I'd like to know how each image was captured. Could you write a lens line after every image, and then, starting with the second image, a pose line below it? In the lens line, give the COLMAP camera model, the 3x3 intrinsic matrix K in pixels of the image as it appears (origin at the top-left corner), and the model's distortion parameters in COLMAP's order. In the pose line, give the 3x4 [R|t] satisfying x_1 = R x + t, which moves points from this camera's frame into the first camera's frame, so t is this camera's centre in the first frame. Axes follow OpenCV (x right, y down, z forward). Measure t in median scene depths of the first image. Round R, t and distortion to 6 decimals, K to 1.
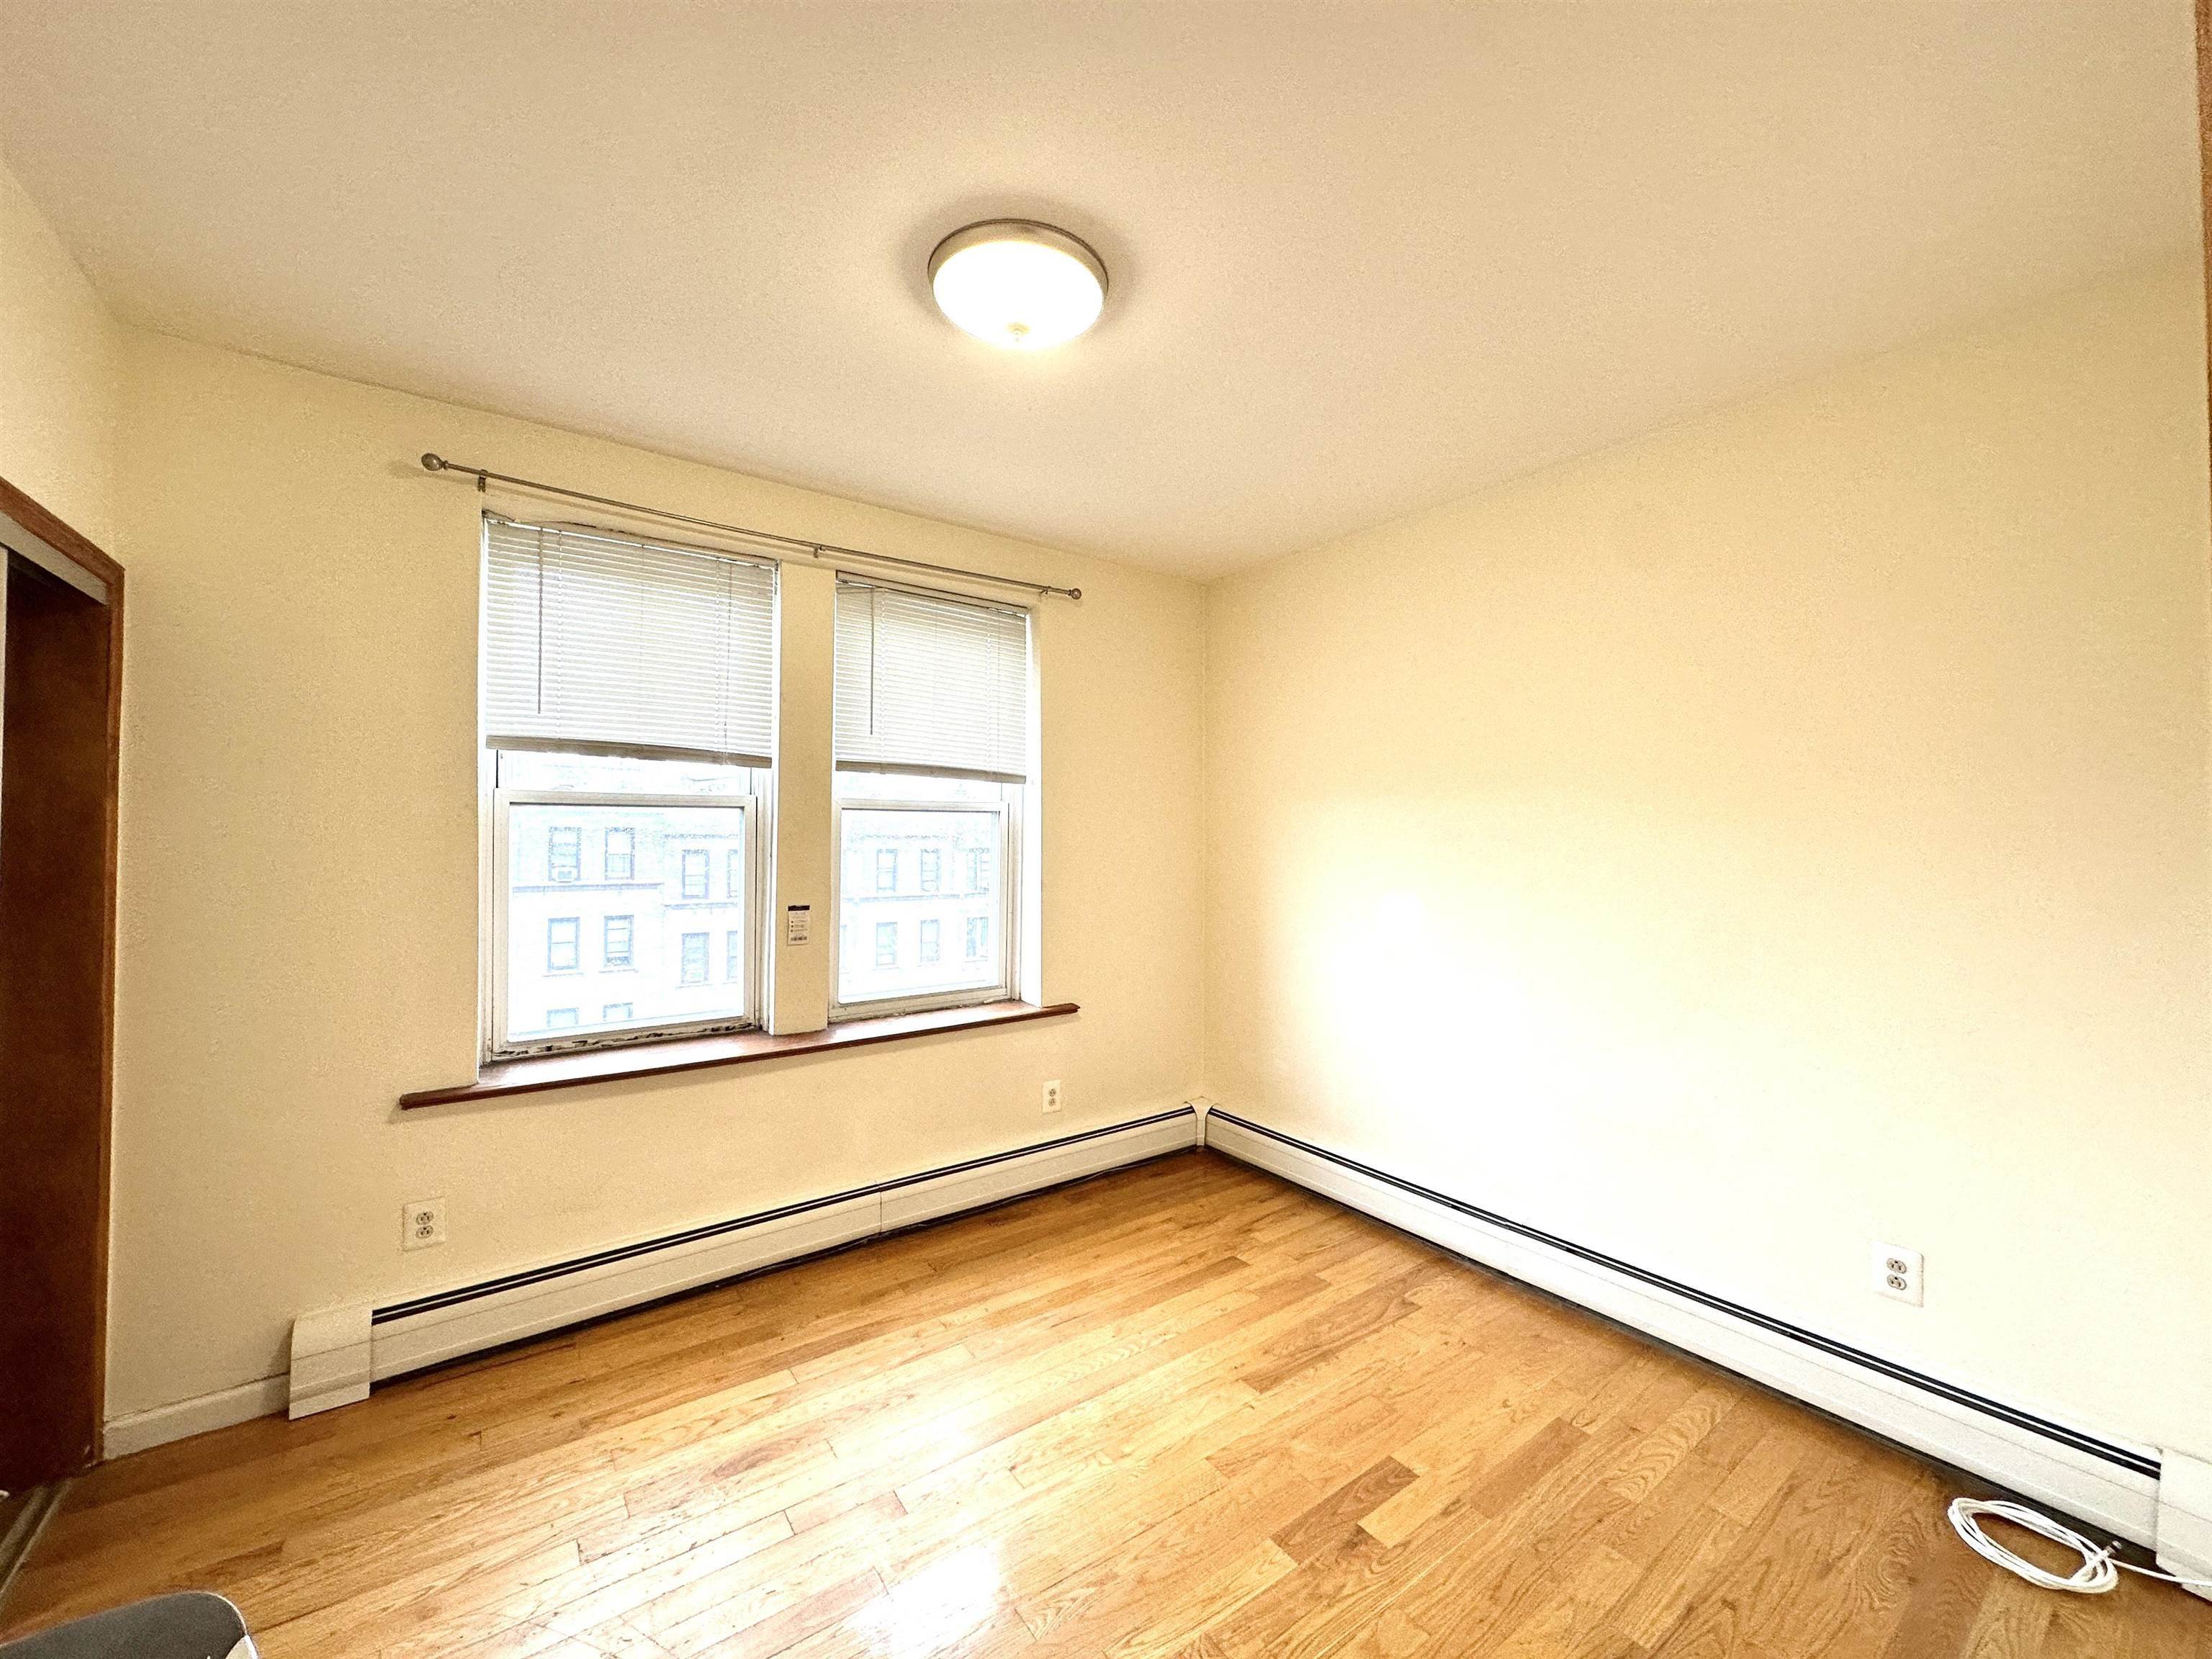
lens RADIAL K [[871.7, 0, 1106.0], [0, 871.7, 829.5], [0, 0, 1]] dist [0.001785, 0.000282]
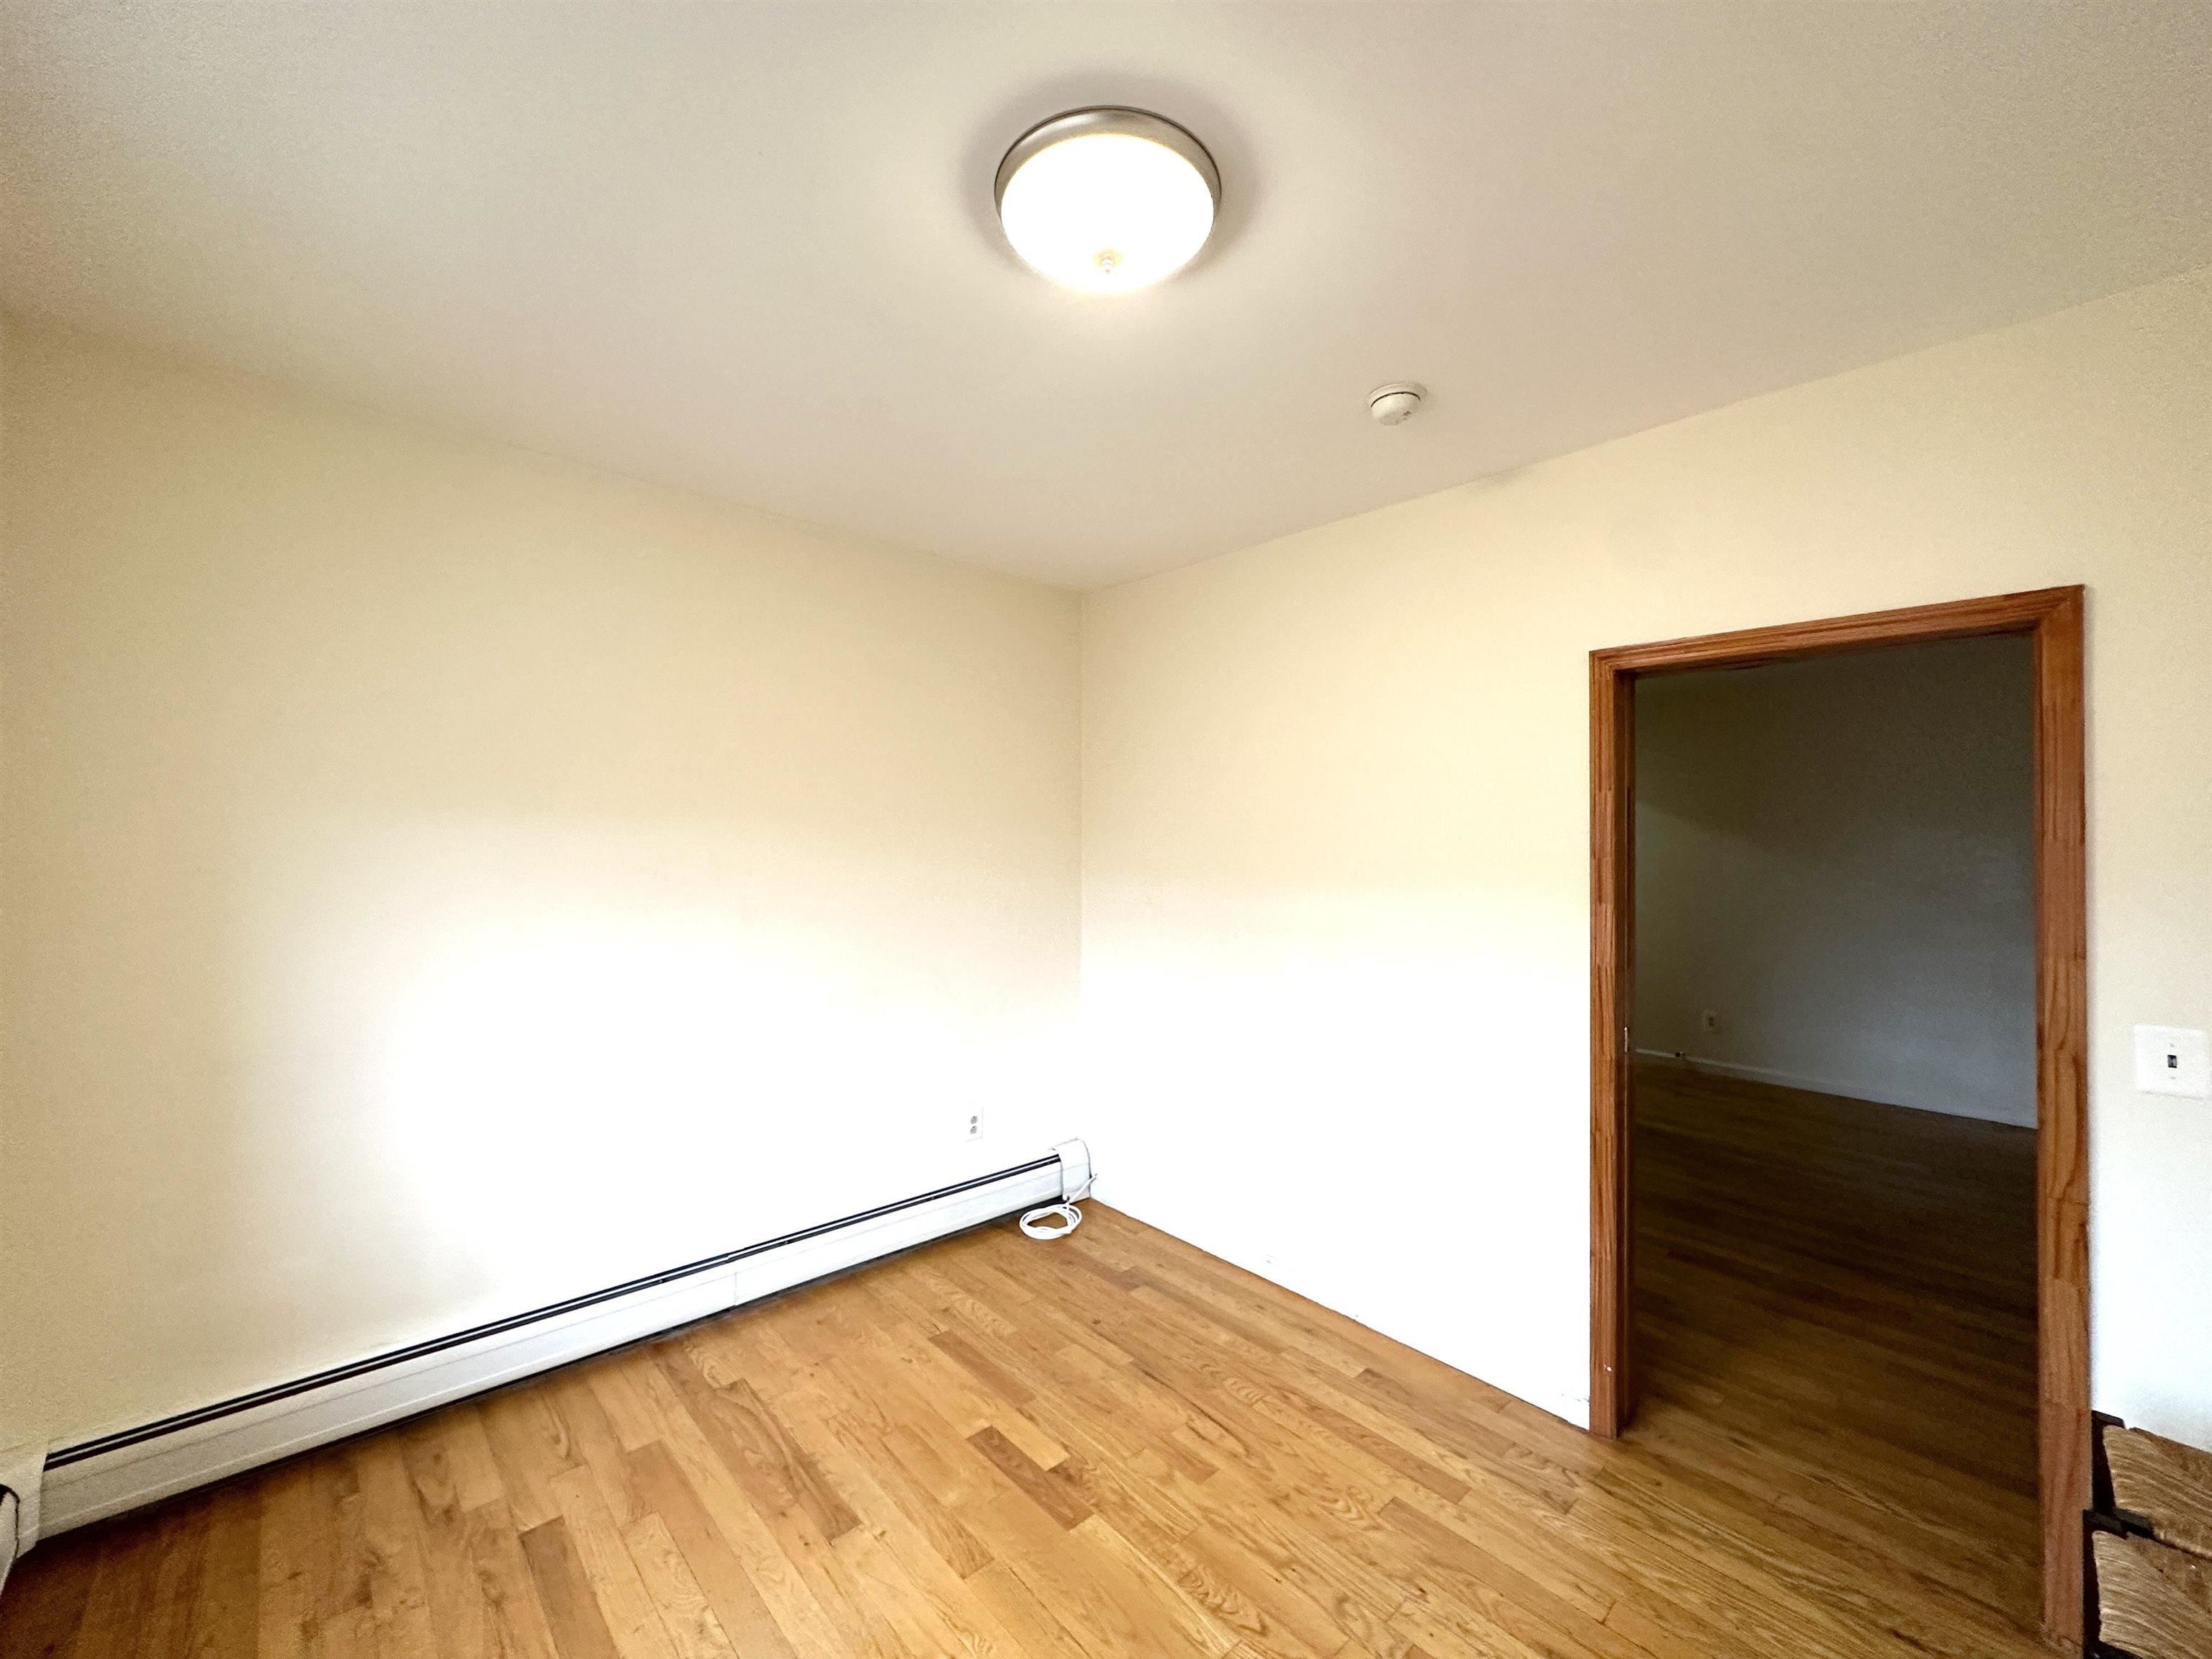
lens RADIAL K [[871.7, 0, 1106.0], [0, 871.7, 829.5], [0, 0, 1]] dist [0.001785, 0.000282]
pose [[-0.113837, 0.009910, 0.993450, -0.700402], [-0.020136, 0.999722, -0.012280, -0.034839], [-0.993295, -0.021402, -0.113606, 0.852394]]
